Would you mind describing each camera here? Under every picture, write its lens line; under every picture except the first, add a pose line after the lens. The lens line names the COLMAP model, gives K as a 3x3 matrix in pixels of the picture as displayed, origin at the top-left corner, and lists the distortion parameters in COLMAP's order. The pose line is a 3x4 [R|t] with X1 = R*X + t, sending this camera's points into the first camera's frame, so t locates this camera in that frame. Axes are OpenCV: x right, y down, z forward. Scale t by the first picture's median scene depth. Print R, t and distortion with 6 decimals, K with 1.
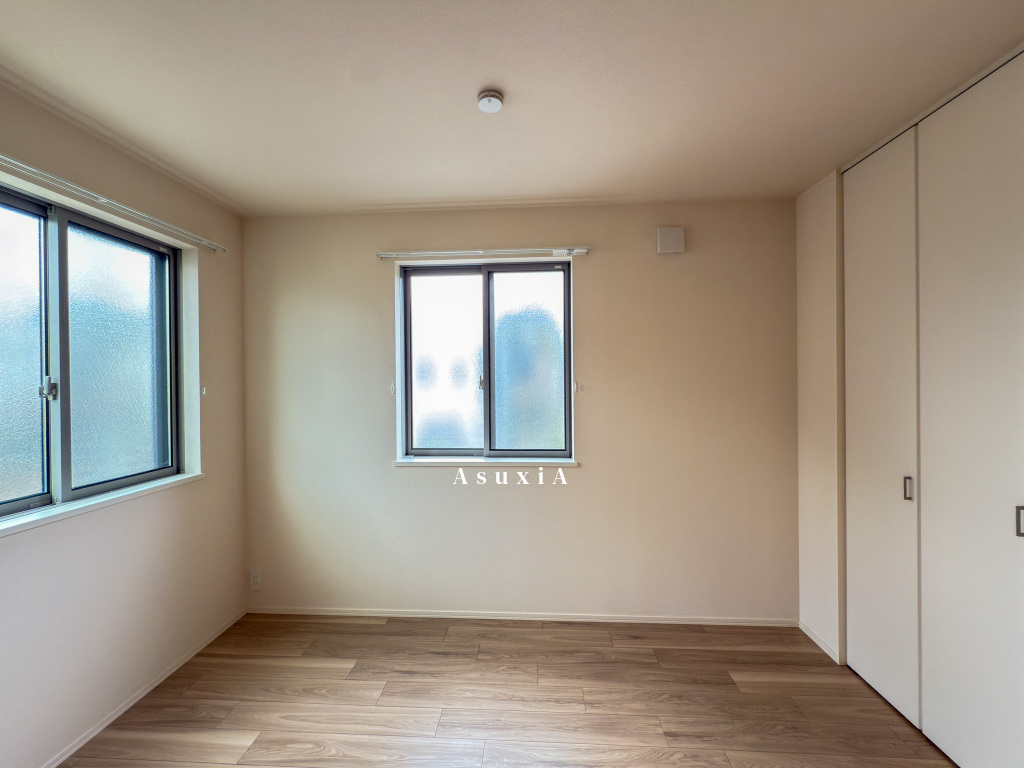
lens RADIAL K [[411.4, 0, 512.9], [0, 411.4, 388.1], [0, 0, 1]] dist [-0.003343, 0.000168]
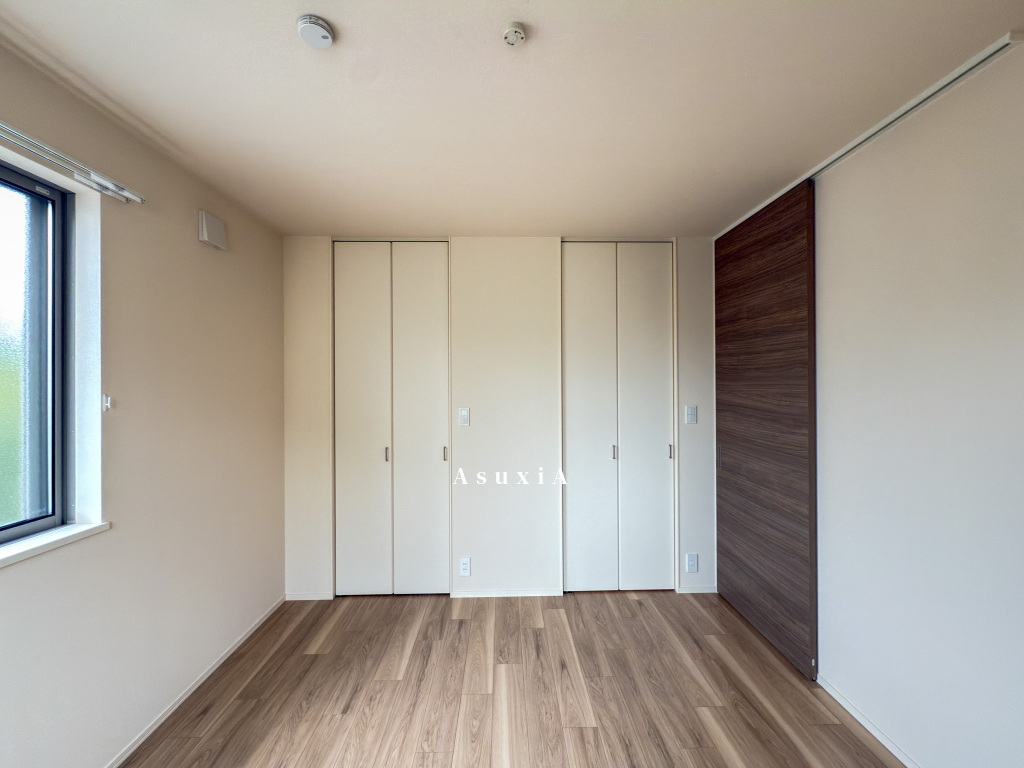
lens RADIAL K [[414.5, 0, 512.0], [0, 414.5, 384.0], [0, 0, 1]] dist [0.000477, 0.000376]
pose [[-0.088103, 0.014524, 0.996005, -0.664886], [0.024558, 0.999621, -0.012405, -0.006527], [-0.995809, 0.023367, -0.088426, 0.539330]]
